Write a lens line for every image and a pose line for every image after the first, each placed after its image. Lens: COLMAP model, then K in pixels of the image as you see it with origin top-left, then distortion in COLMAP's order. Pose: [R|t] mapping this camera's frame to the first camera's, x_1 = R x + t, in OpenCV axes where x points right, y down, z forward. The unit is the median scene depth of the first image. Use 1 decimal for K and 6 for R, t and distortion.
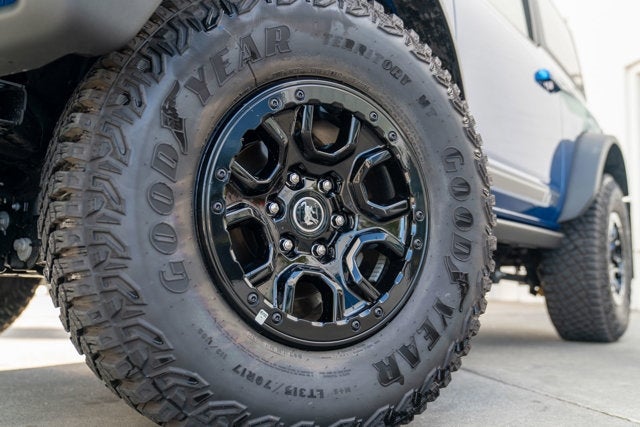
lens RADIAL K [[647.6, 0, 328.2], [0, 647.6, 212.7], [0, 0, 1]] dist [0.005894, 0.006666]
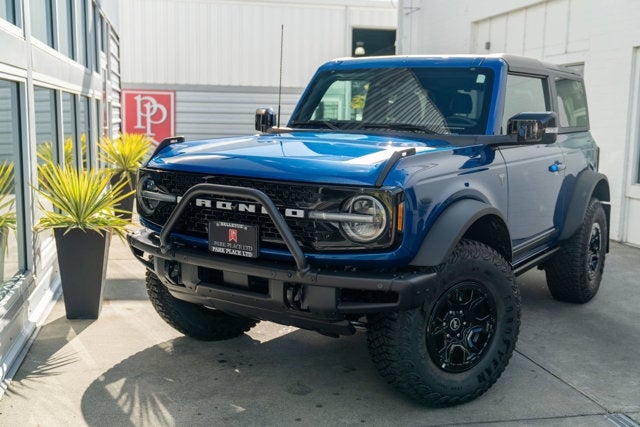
lens RADIAL K [[647.6, 0, 328.2], [0, 647.6, 212.7], [0, 0, 1]] dist [0.005894, 0.006666]
pose [[0.999669, 0.013893, -0.021661, -0.524360], [-0.009003, 0.977369, 0.211352, -1.055228], [0.024107, -0.211087, 0.977170, -1.655399]]
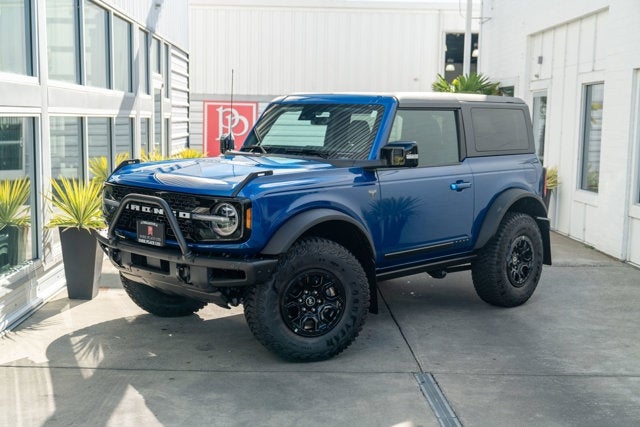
lens RADIAL K [[707.2, 0, 320.0], [0, 707.2, 213.5], [0, 0, 1]] dist [0.007539, 0.001582]
pose [[0.983107, 0.032844, -0.180062, 0.747127], [0.001486, 0.982303, 0.187291, -1.266648], [0.183027, -0.184395, 0.965660, -2.866134]]
